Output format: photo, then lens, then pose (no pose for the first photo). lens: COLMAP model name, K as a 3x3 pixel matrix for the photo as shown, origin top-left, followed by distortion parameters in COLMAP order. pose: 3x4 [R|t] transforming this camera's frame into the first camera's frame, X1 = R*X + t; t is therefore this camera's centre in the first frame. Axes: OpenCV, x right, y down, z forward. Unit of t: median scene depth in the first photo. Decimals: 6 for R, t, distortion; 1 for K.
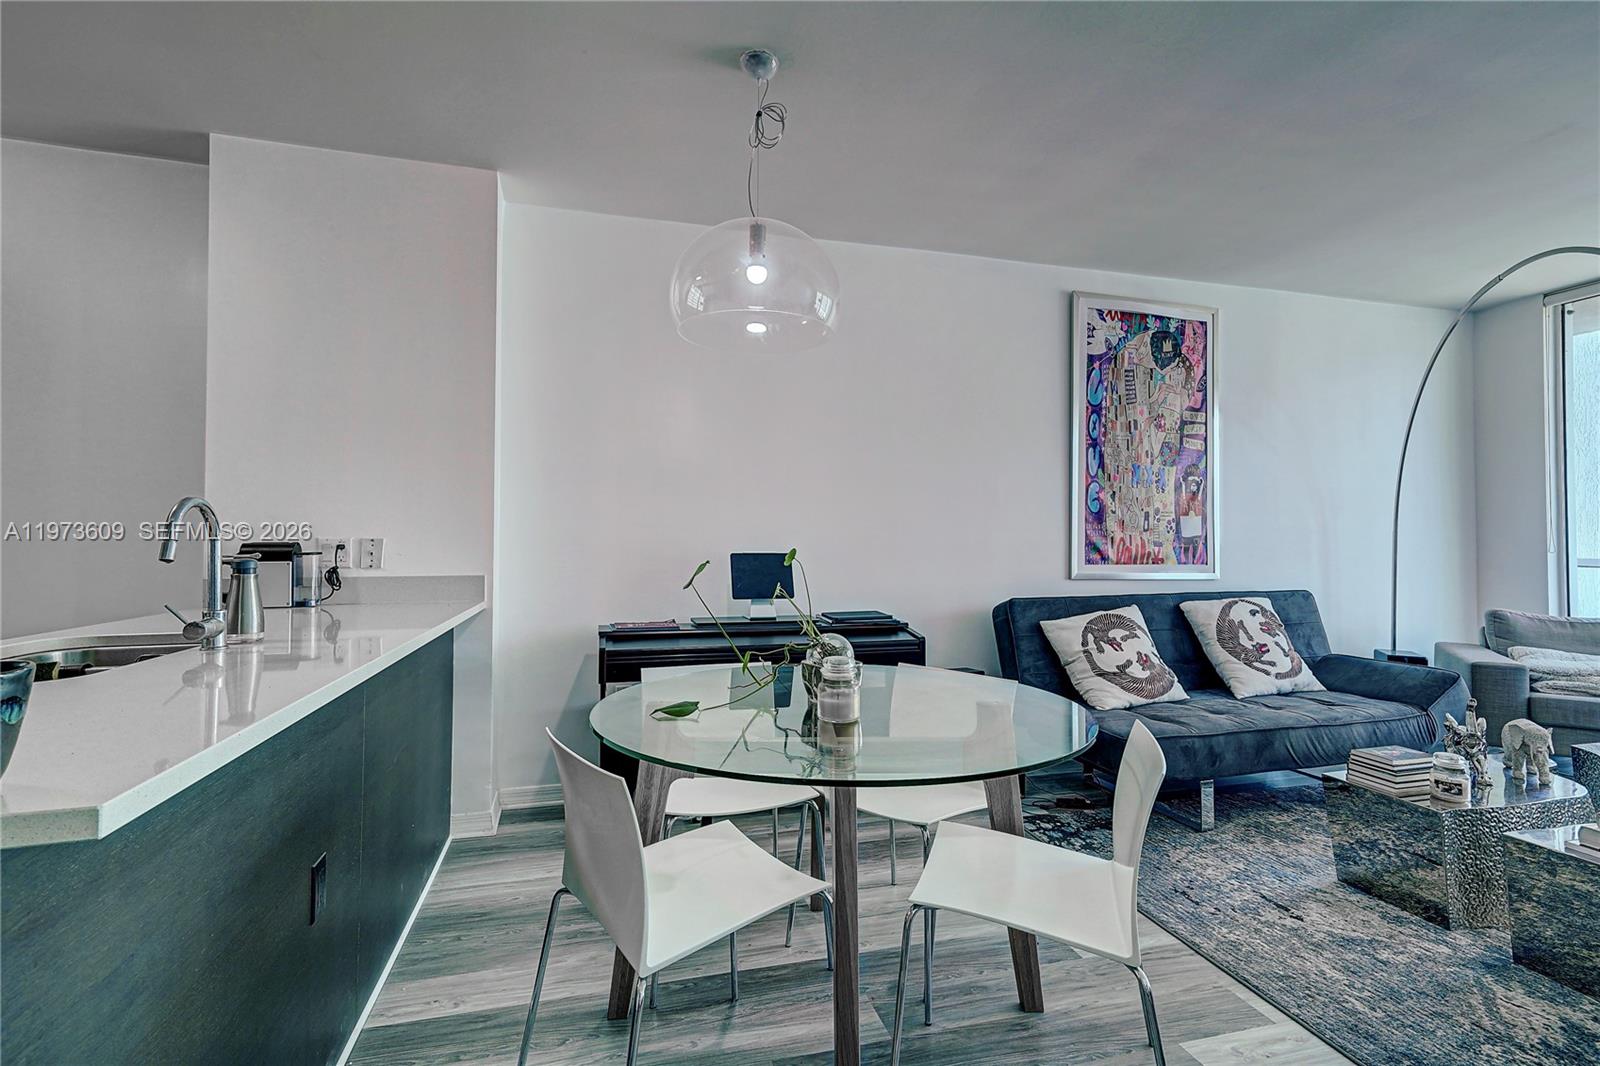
lens RADIAL K [[739.6, 0, 803.0], [0, 739.6, 528.2], [0, 0, 1]] dist [0.011307, 0.000561]
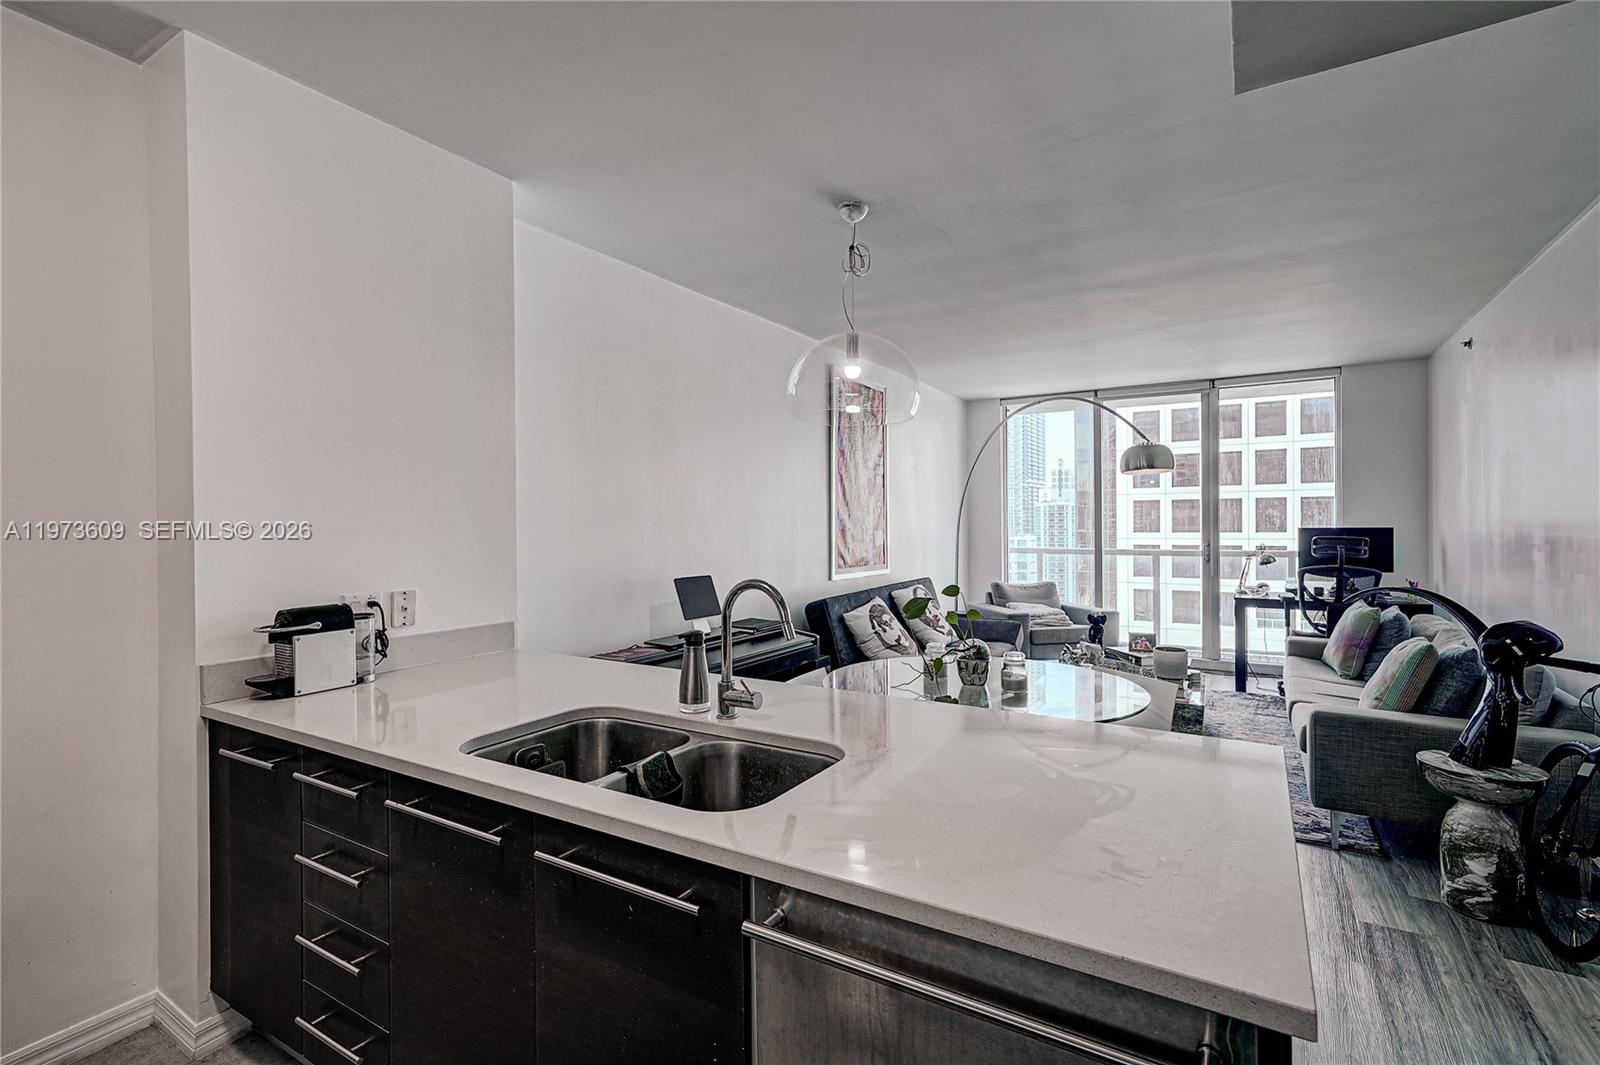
lens RADIAL K [[739.6, 0, 803.0], [0, 739.6, 527.7], [0, 0, 1]] dist [0.011307, 0.000561]
pose [[0.733780, -0.011847, 0.679284, -0.574953], [-0.004908, 0.999729, 0.022736, -0.055134], [-0.679370, -0.020017, 0.733523, 0.054431]]
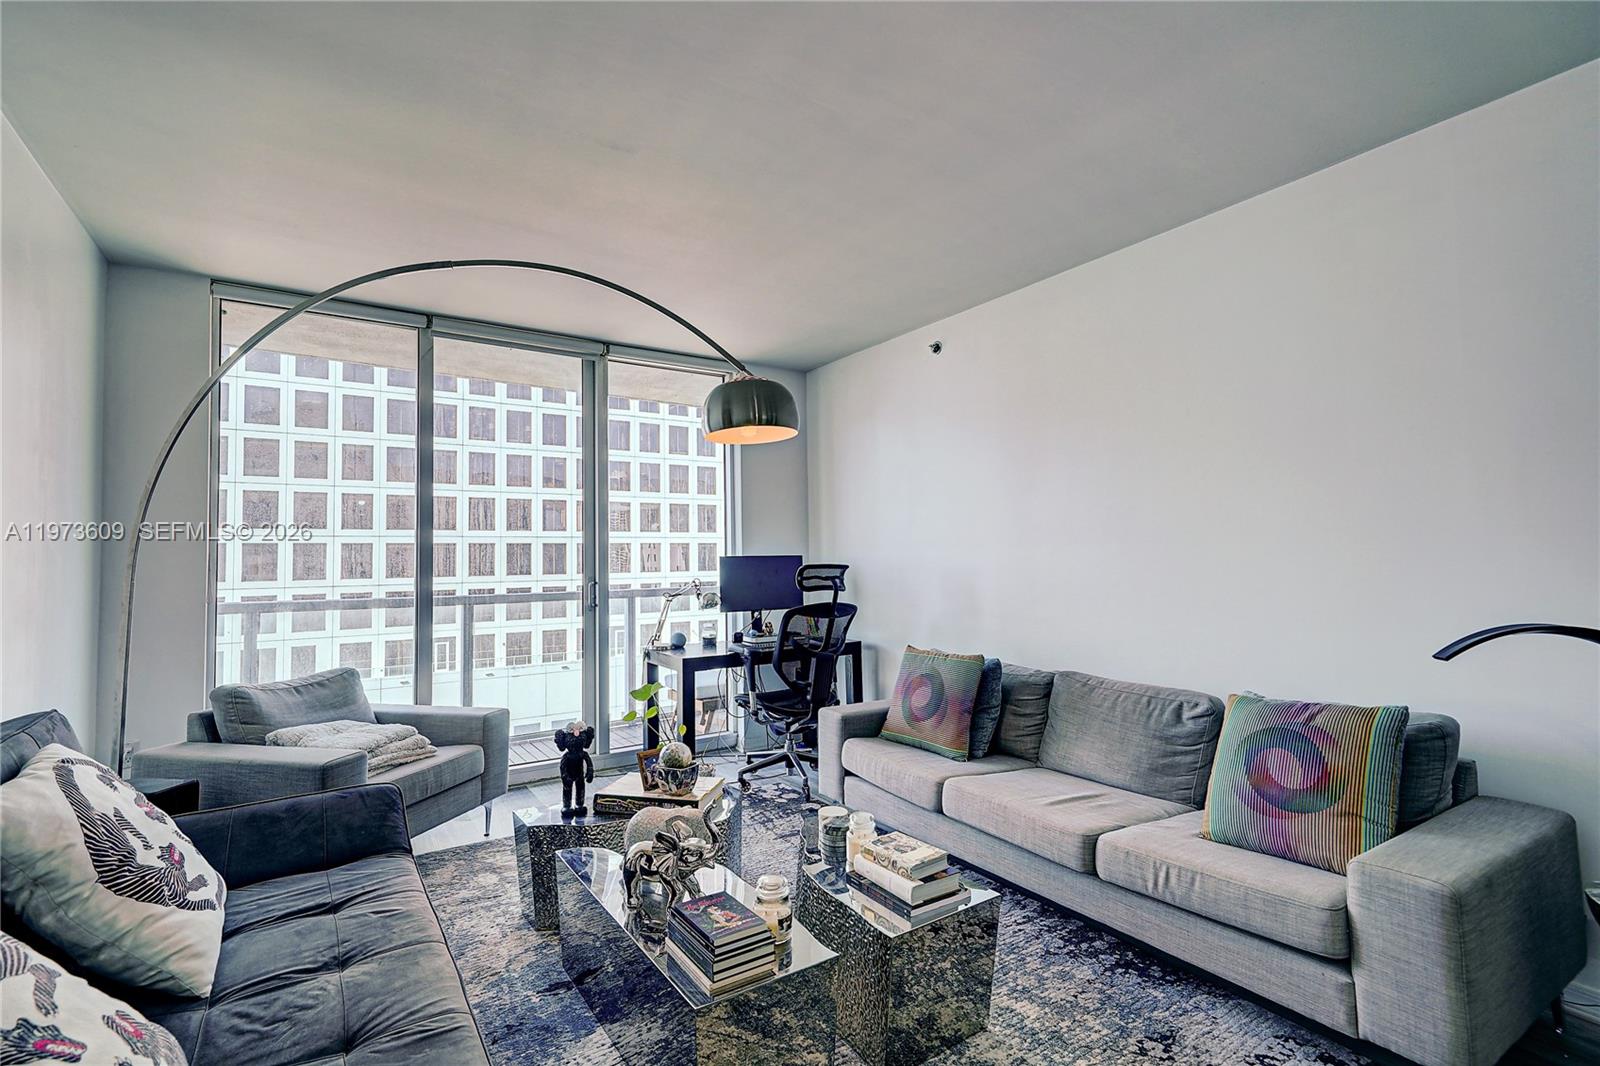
lens RADIAL K [[739.6, 0, 803.0], [0, 739.6, 528.2], [0, 0, 1]] dist [0.011307, 0.000561]
pose [[-0.303142, 0.043861, 0.951935, 0.060842], [-0.005367, 0.998846, -0.047731, -0.014427], [-0.952930, -0.019578, -0.302557, 0.708816]]
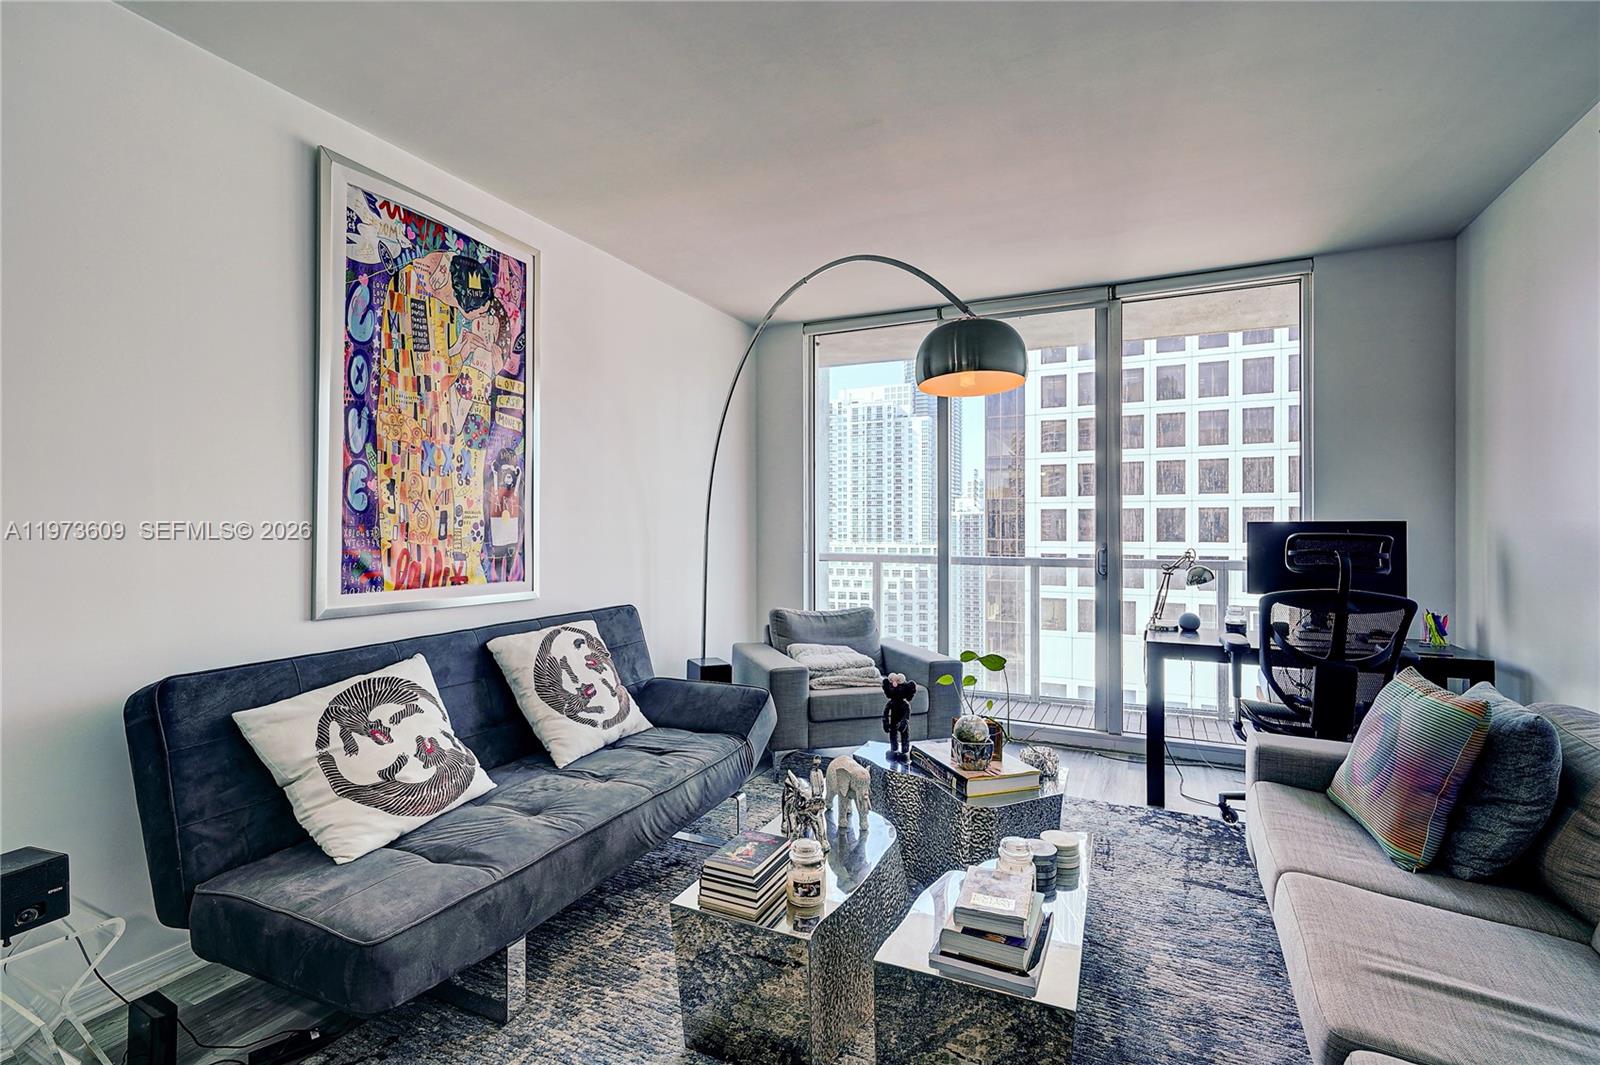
lens RADIAL K [[741.7, 0, 800.0], [0, 741.7, 532.5], [0, 0, 1]] dist [0.005797, 0.000300]
pose [[0.661198, -0.002765, 0.750206, 0.164379], [-0.015204, 0.999738, 0.017085, -0.019482], [-0.750057, -0.022703, 0.660983, 0.292367]]
